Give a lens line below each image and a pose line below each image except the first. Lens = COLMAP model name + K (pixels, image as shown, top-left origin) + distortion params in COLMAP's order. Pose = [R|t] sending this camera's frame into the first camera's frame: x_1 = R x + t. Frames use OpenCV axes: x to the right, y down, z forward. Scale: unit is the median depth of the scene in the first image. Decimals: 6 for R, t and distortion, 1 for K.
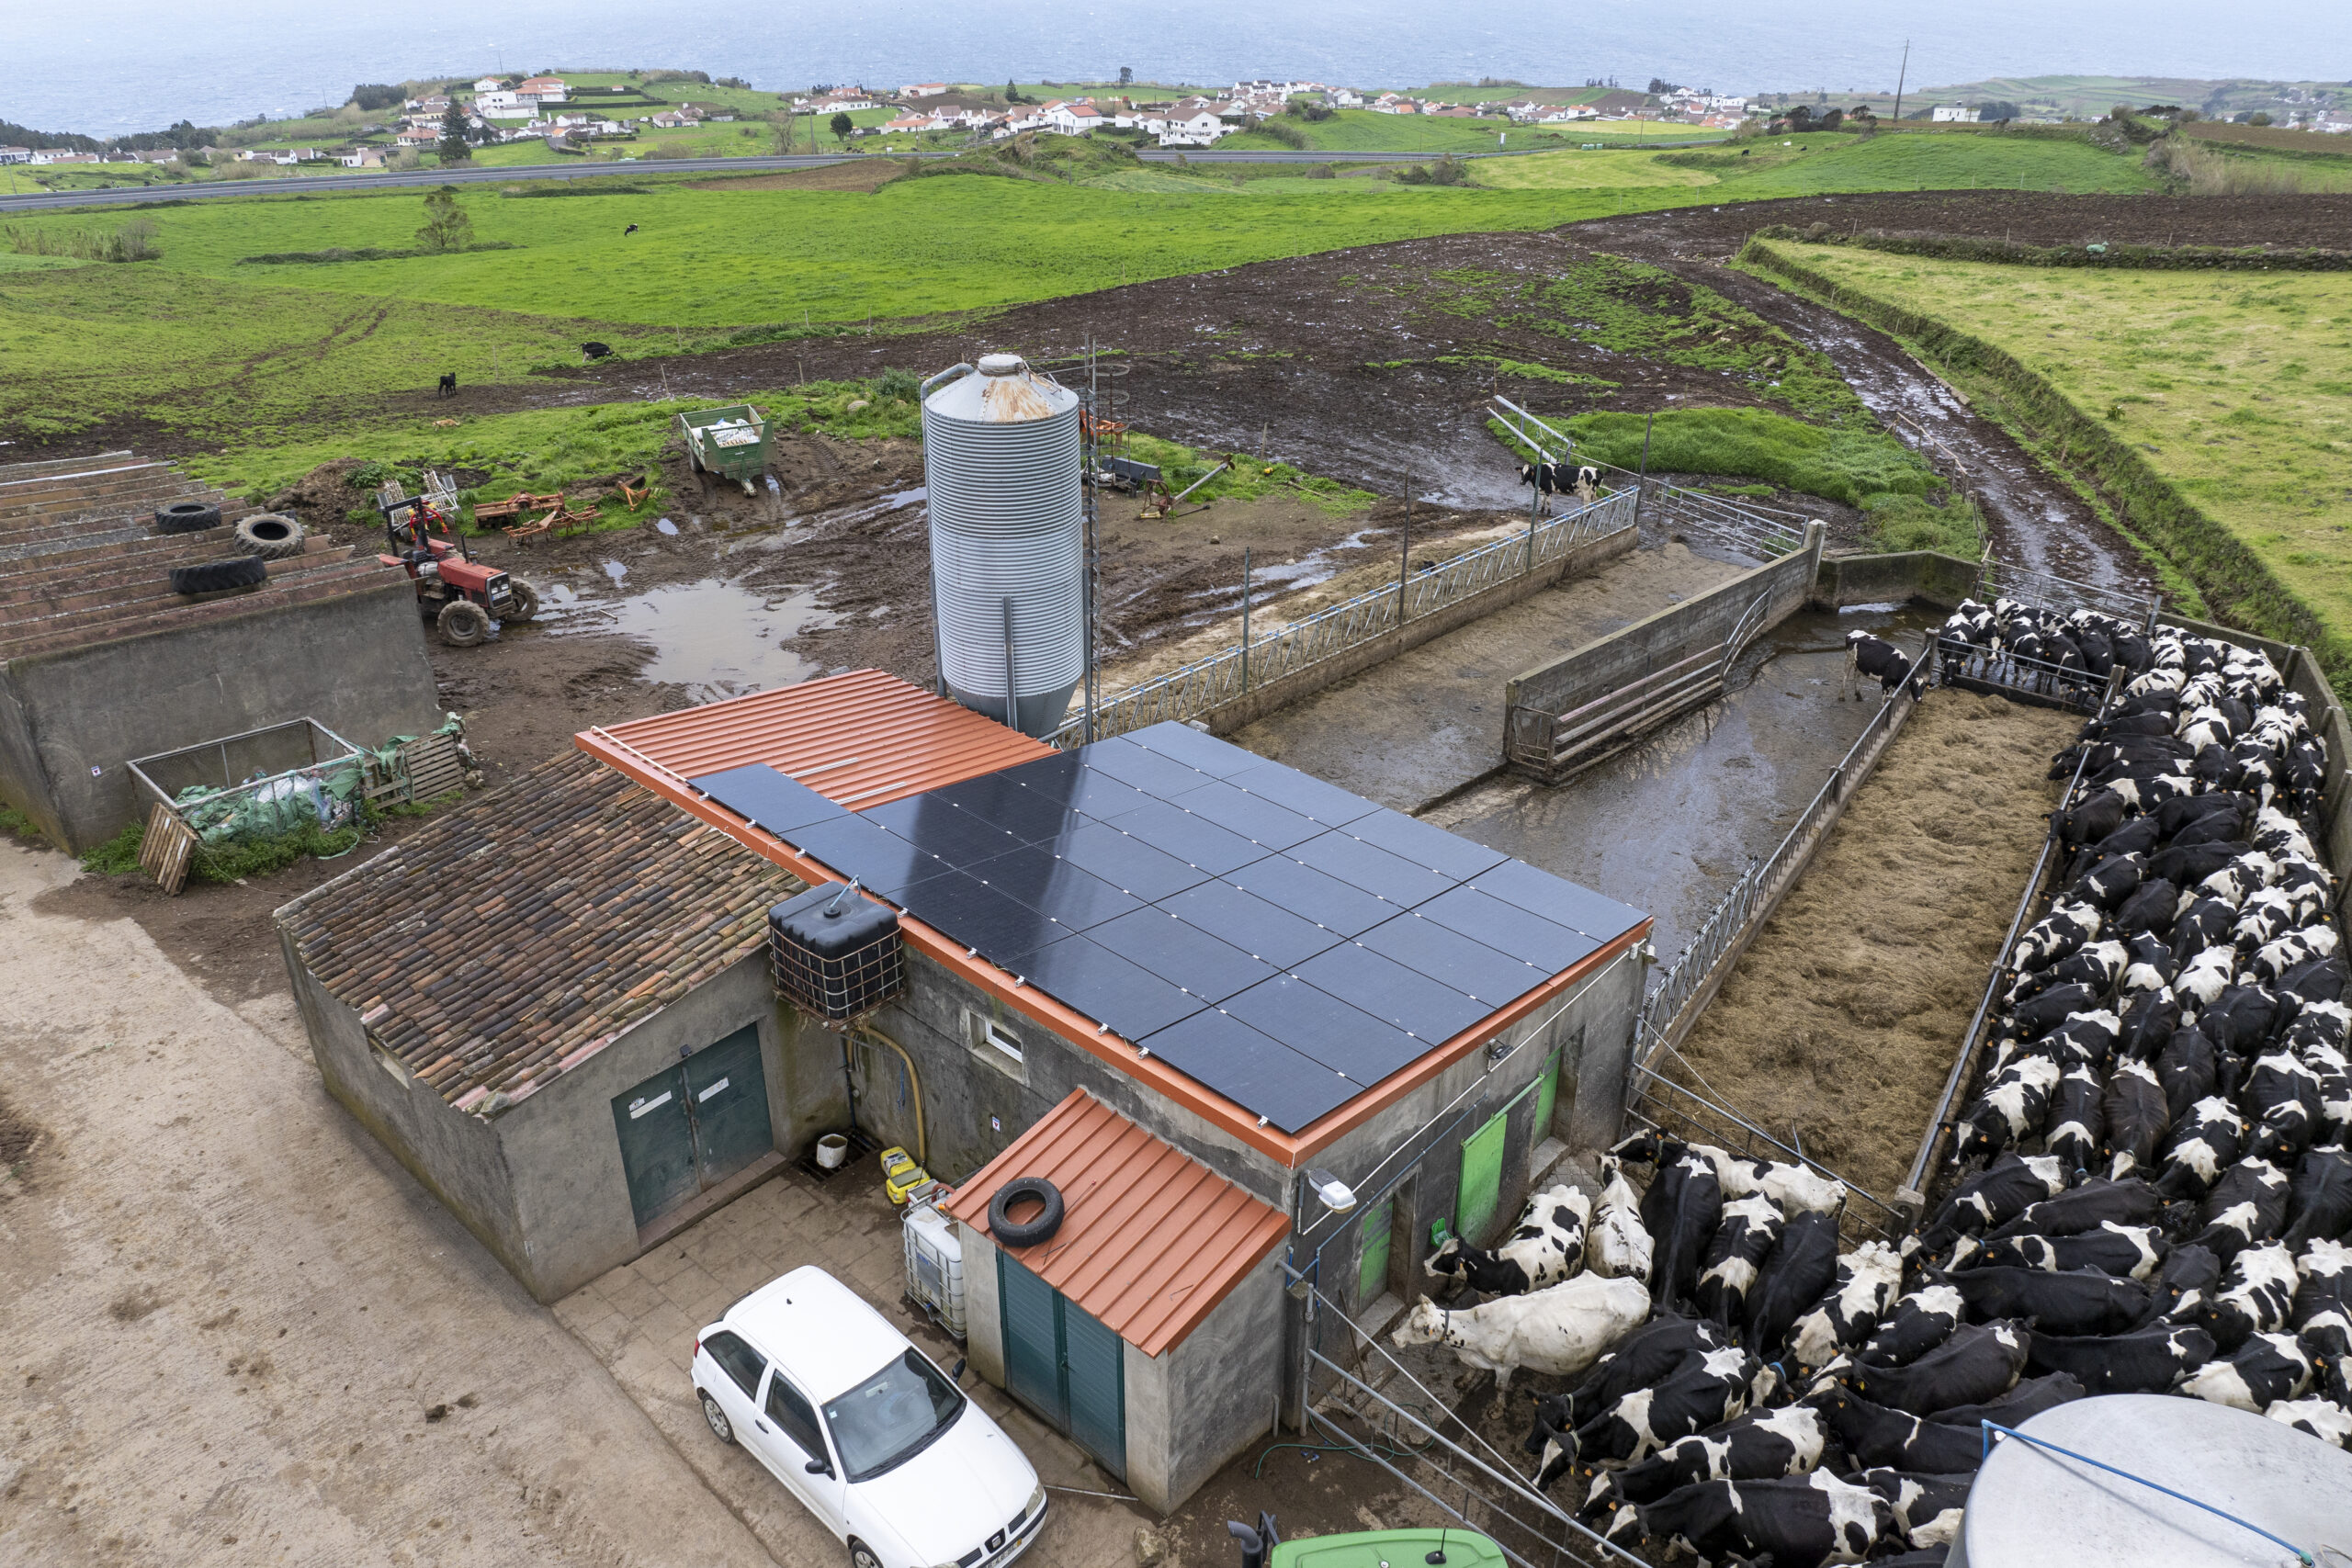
lens RADIAL K [[1640.7, 0, 1176.0], [0, 1640.7, 784.0], [0, 0, 1]] dist [-0.044355, 0.003610]
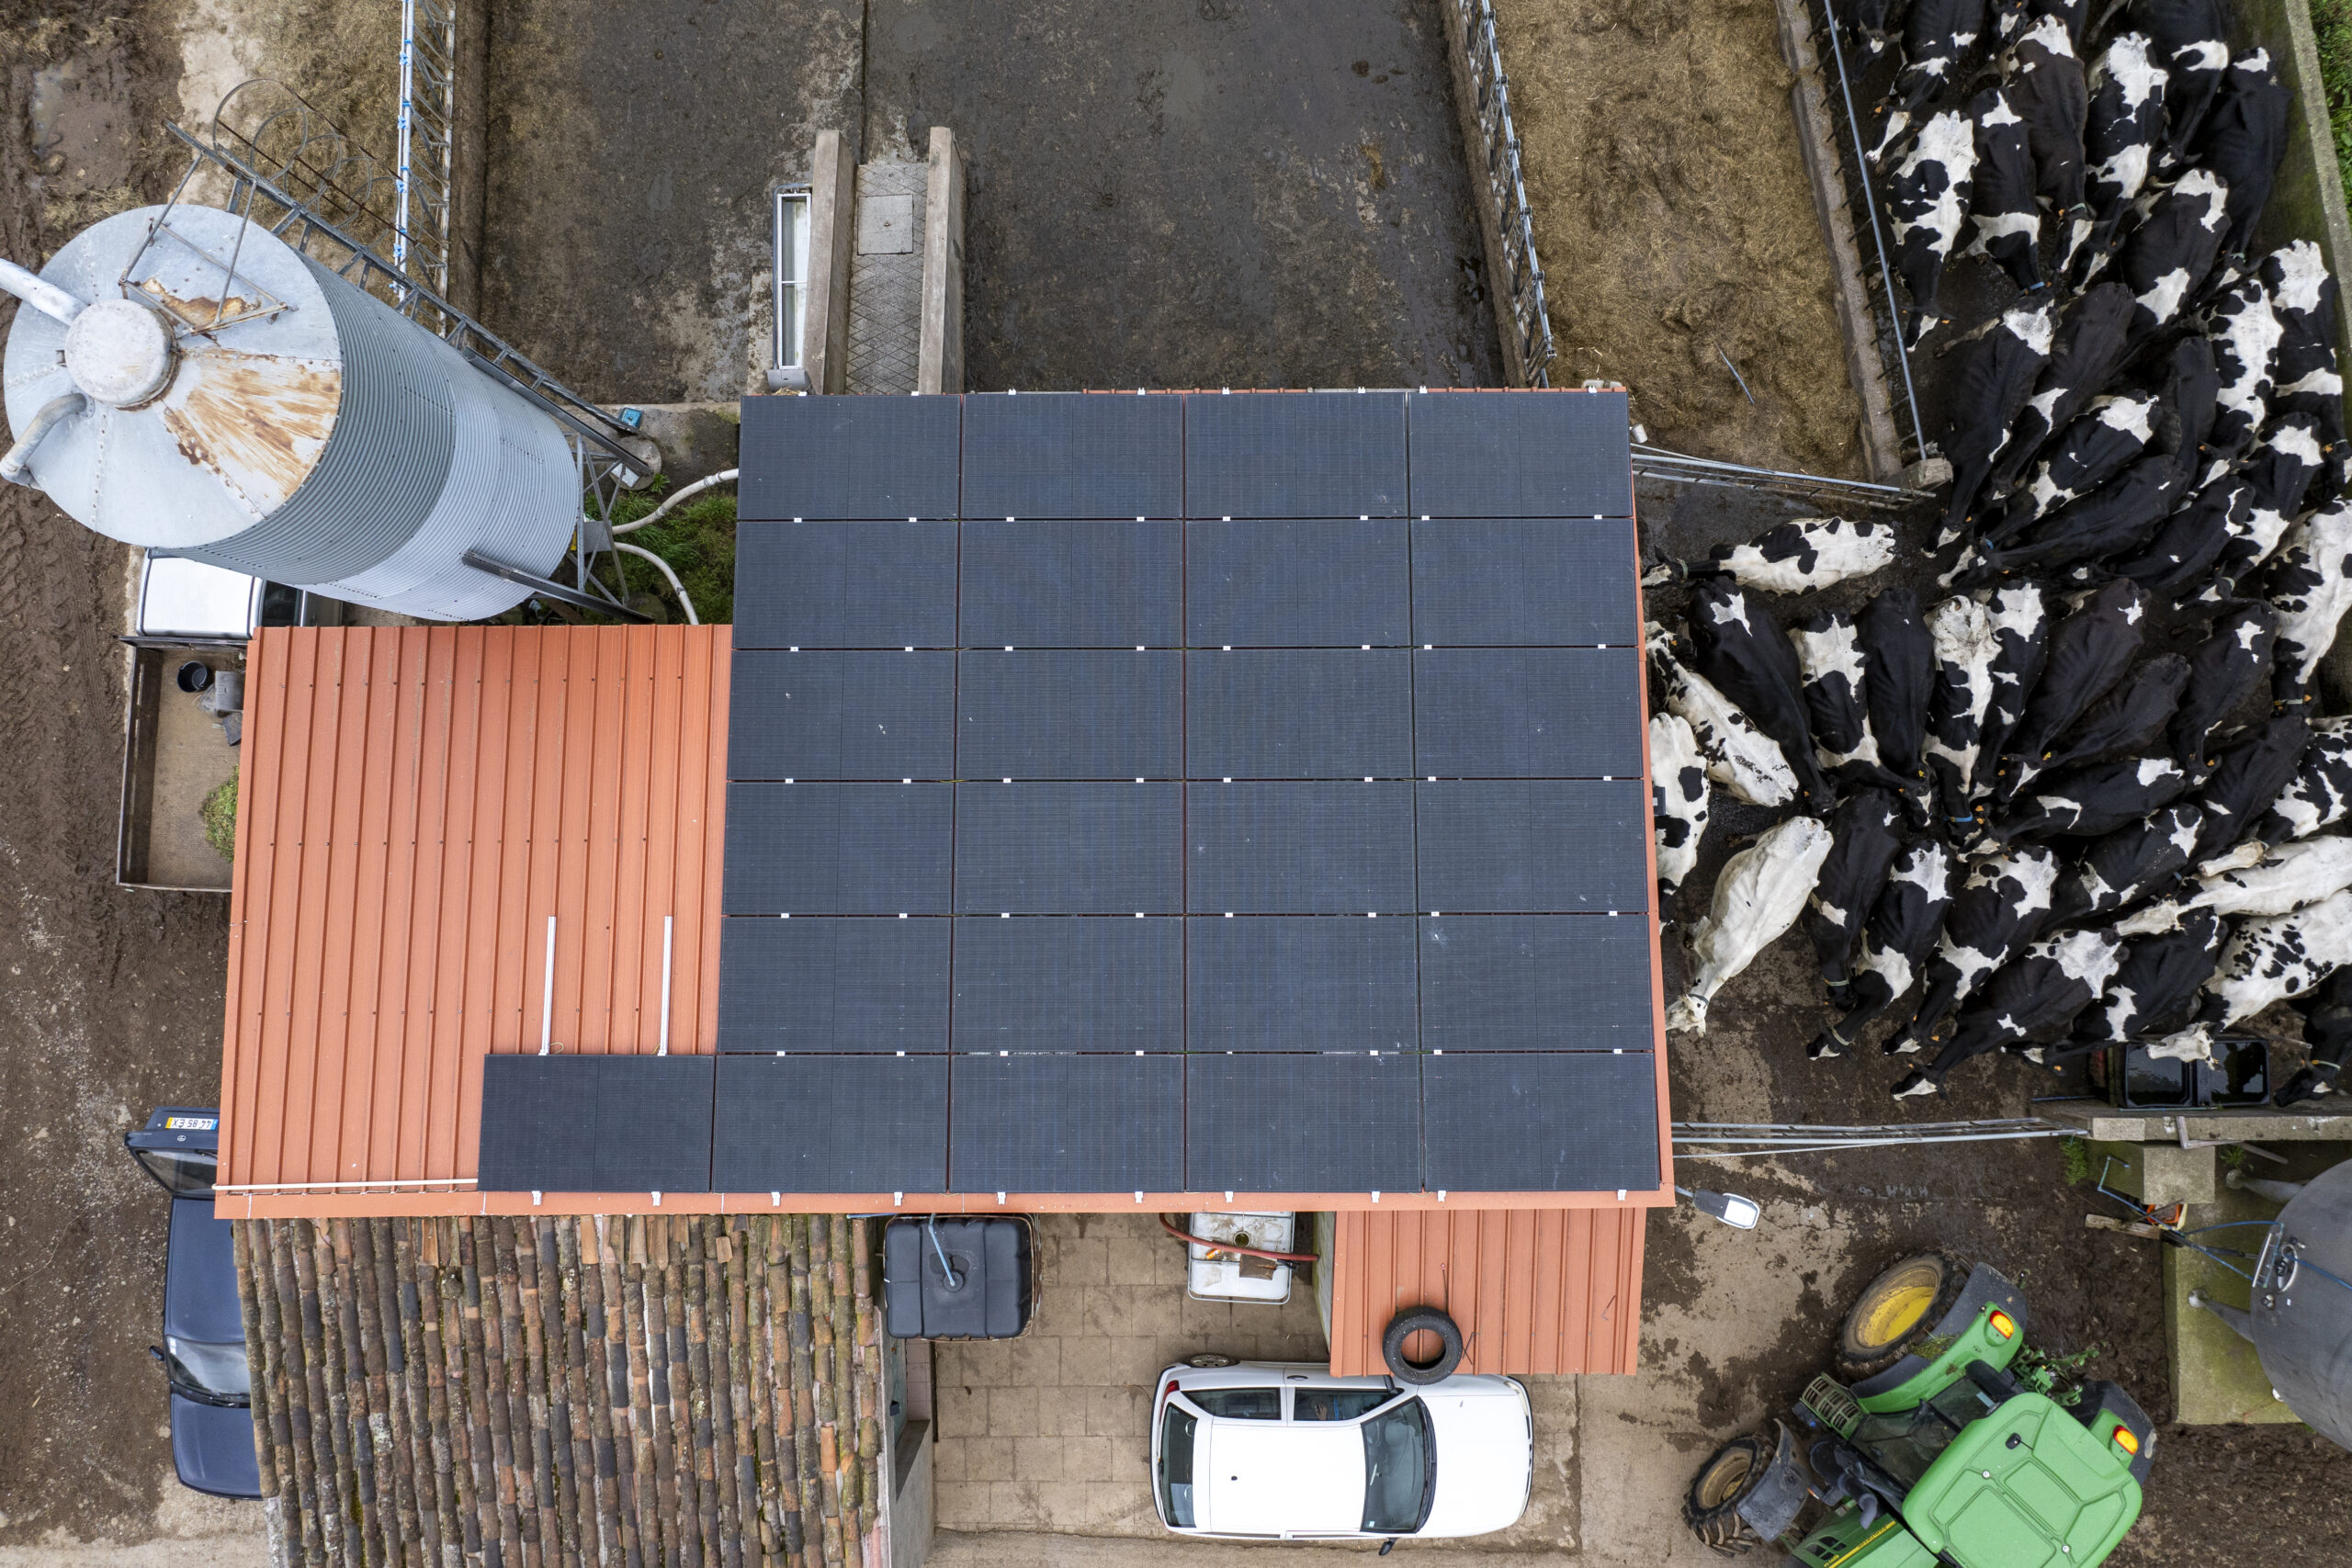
lens RADIAL K [[1640.7, 0, 1176.0], [0, 1640.7, 784.0], [0, 0, 1]] dist [-0.044355, 0.003610]
pose [[0.732357, -0.680921, 0.000832, 0.011612], [0.325884, 0.351573, 0.877608, -0.334908], [-0.597874, -0.642451, 0.479378, 0.382869]]
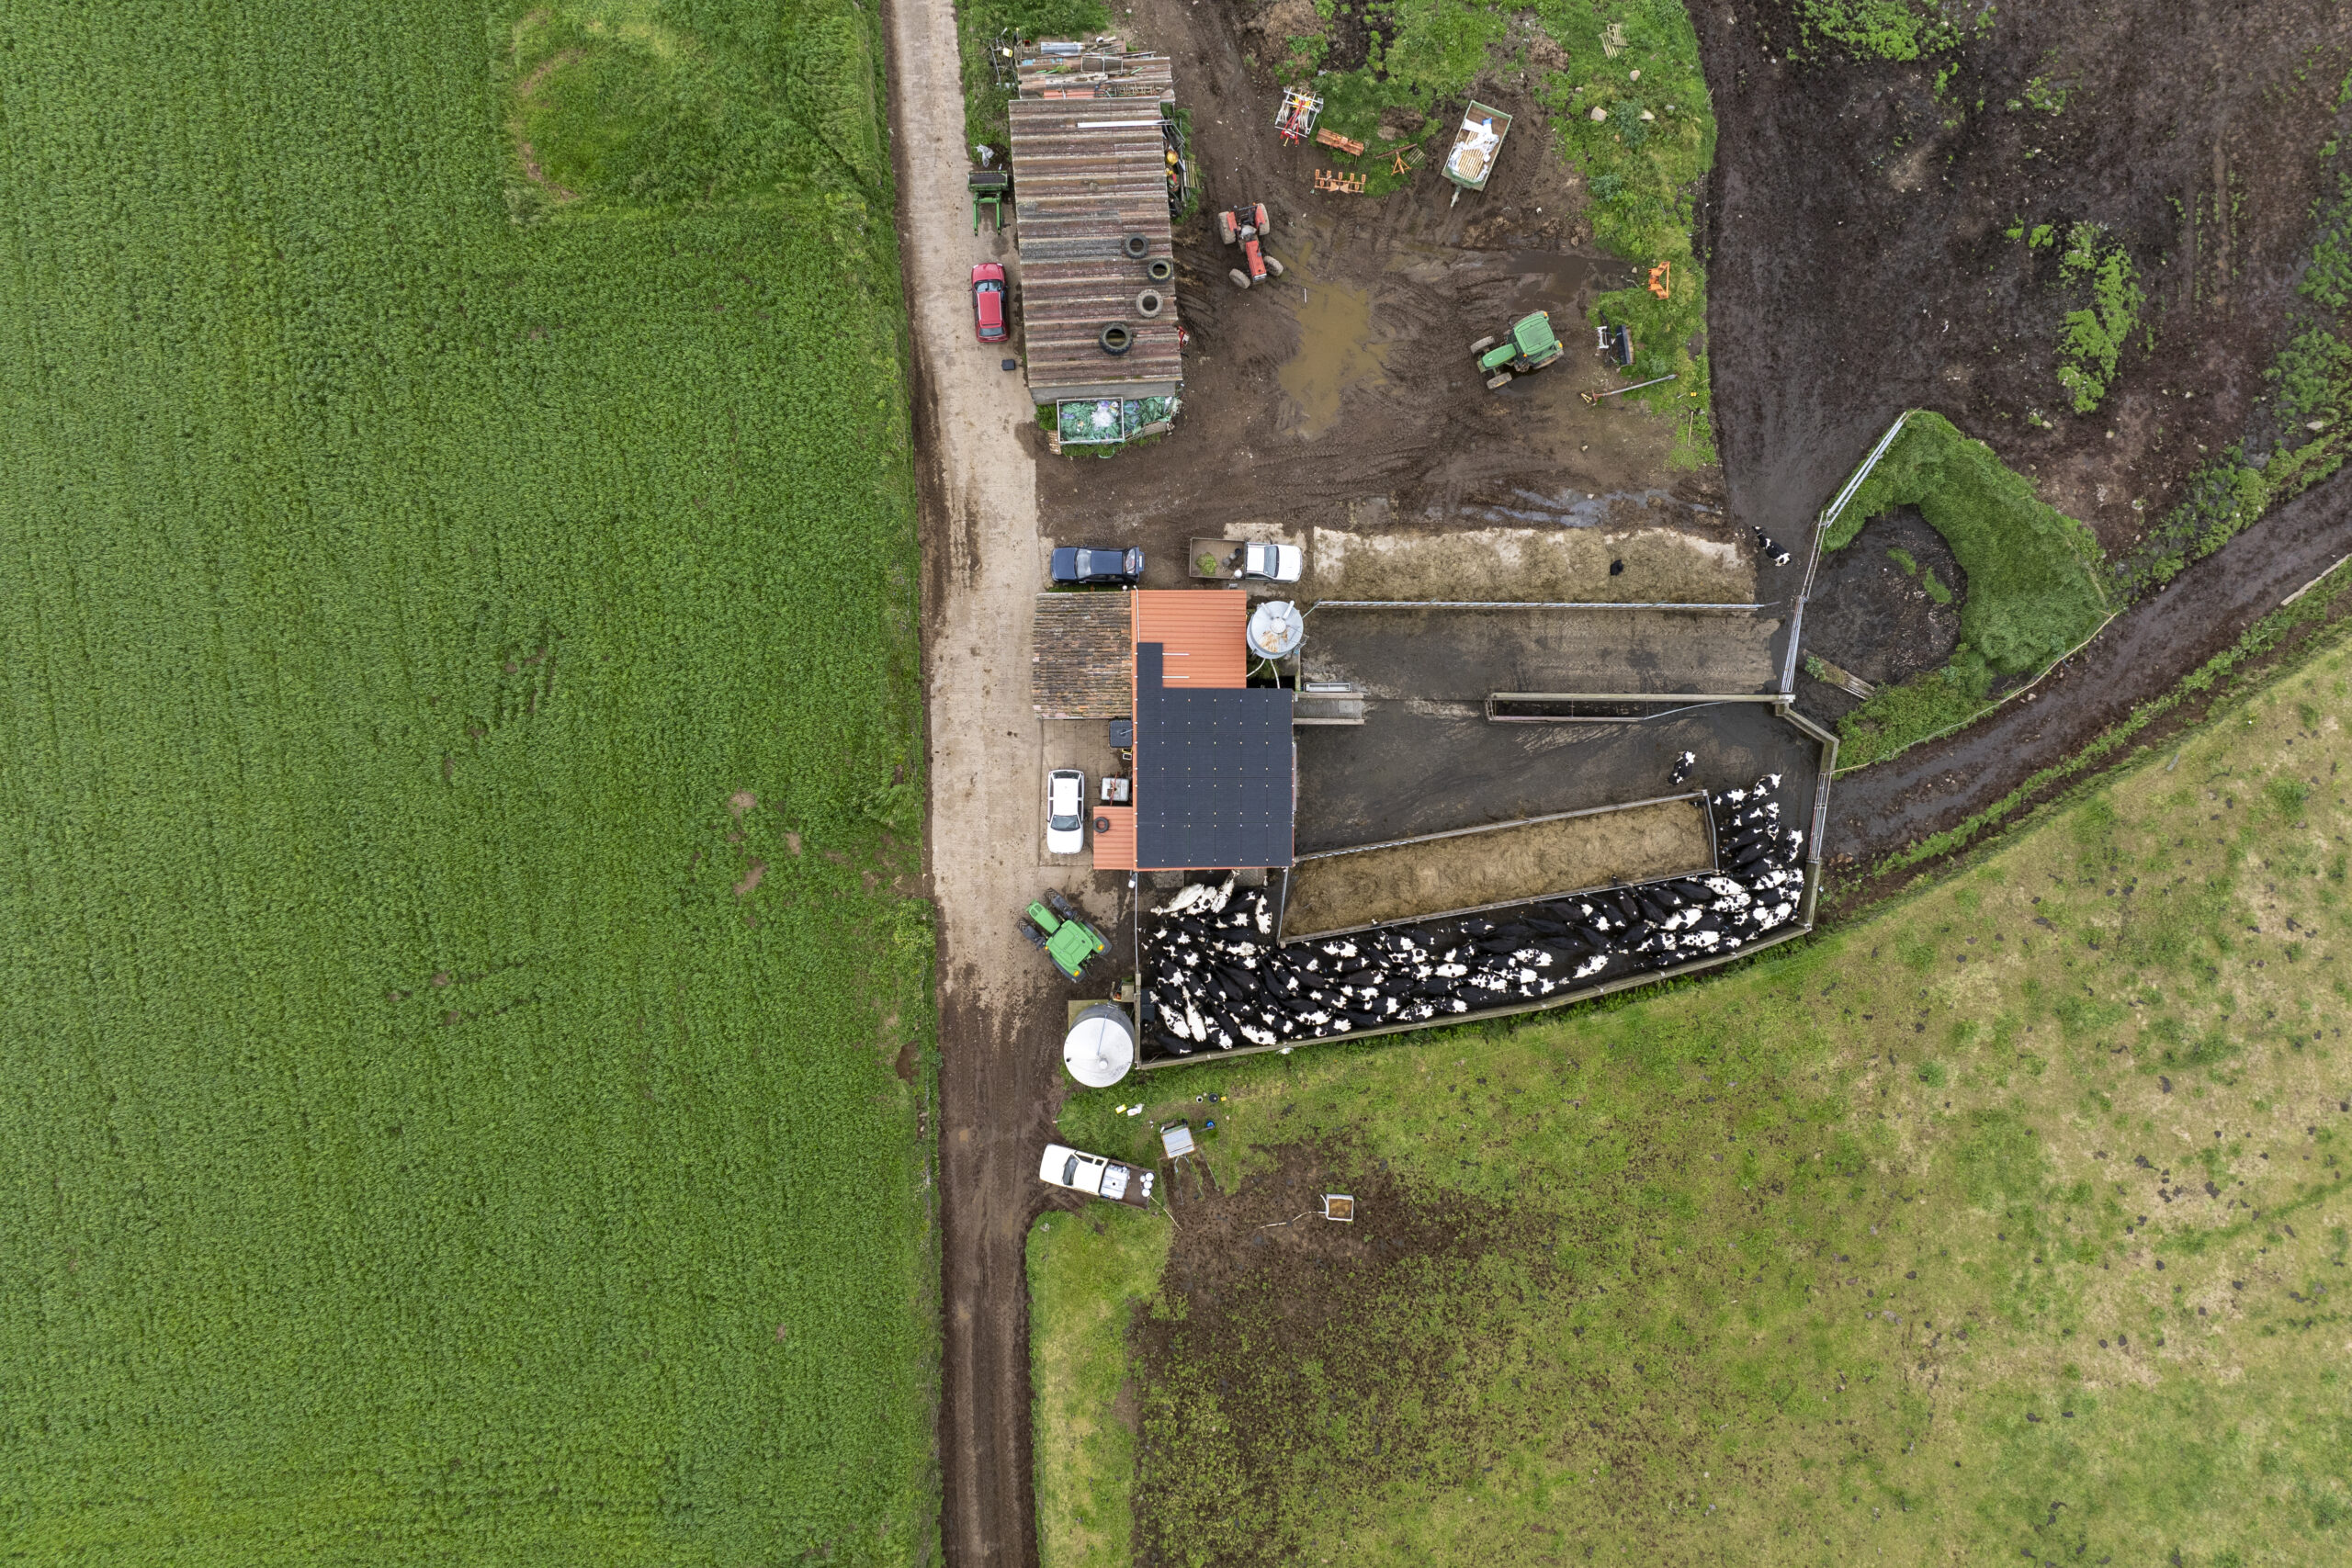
lens RADIAL K [[1640.7, 0, 1176.0], [0, 1640.7, 784.0], [0, 0, 1]] dist [-0.044355, 0.003610]
pose [[0.679482, 0.733692, -0.000819, -0.011849], [-0.347407, 0.322721, 0.880431, -1.854869], [0.646230, -0.597953, 0.474173, -0.483630]]
